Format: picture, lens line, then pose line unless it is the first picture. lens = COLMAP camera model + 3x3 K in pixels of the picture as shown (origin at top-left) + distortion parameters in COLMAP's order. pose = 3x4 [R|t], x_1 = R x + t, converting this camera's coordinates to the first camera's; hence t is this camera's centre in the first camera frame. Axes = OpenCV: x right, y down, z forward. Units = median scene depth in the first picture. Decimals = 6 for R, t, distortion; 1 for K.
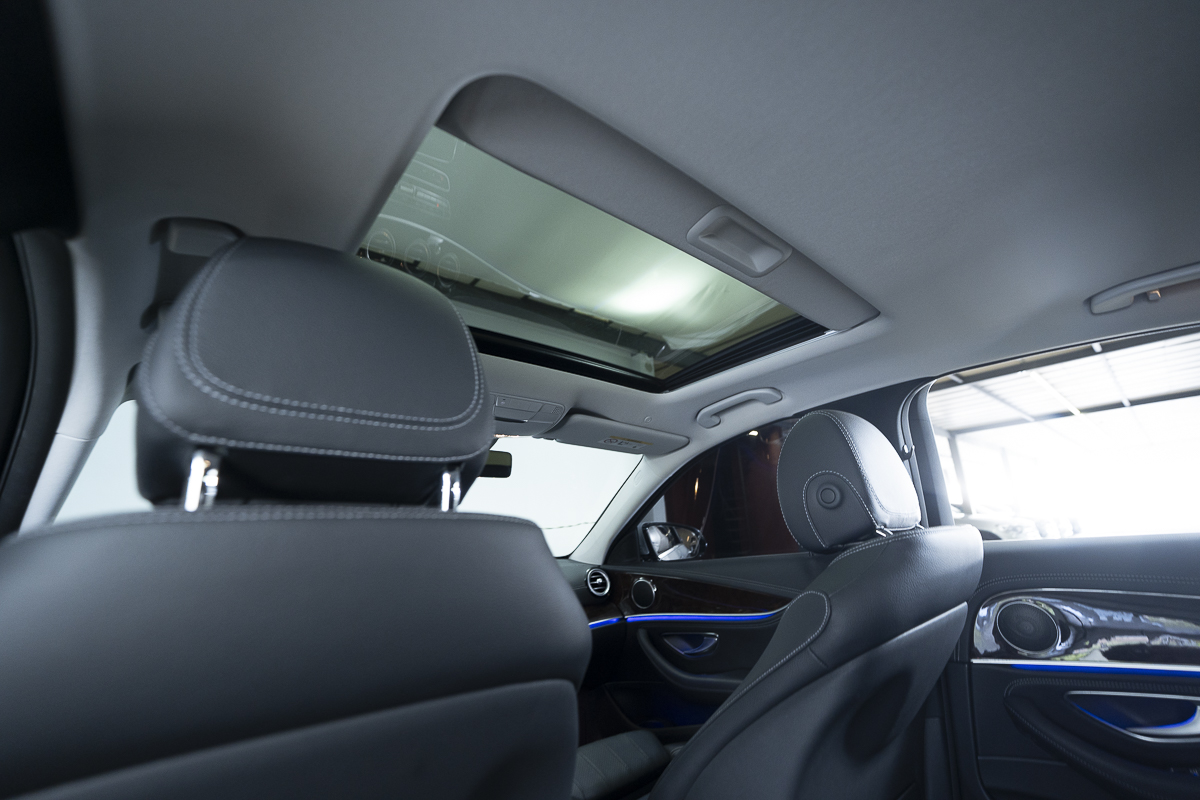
lens RADIAL K [[478.5, 0, 599.0], [0, 478.5, 402.3], [0, 0, 1]] dist [-0.027308, 0.000297]
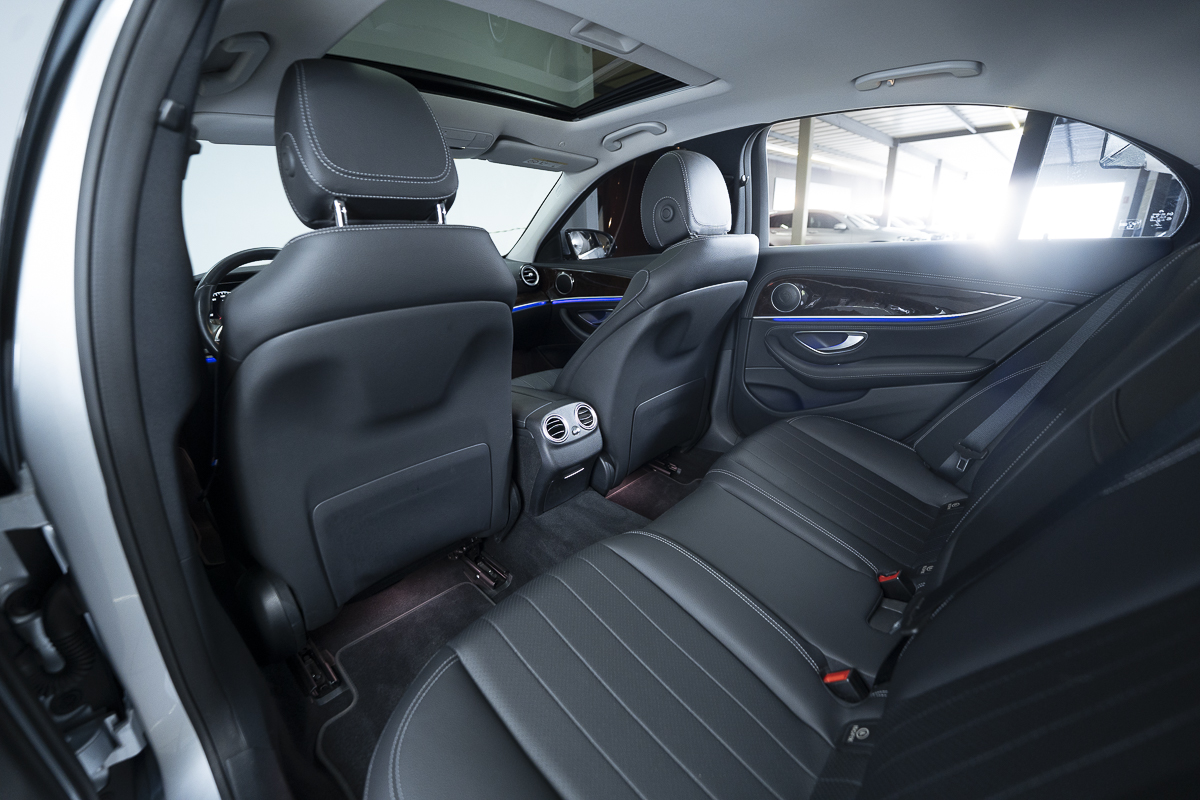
lens RADIAL K [[478.5, 0, 598.1], [0, 478.5, 397.6], [0, 0, 1]] dist [-0.027308, 0.000297]
pose [[0.992819, -0.032765, 0.115050, 0.025999], [-0.036566, 0.832601, 0.552665, -0.083198], [-0.113899, -0.552903, 0.825424, -0.322367]]
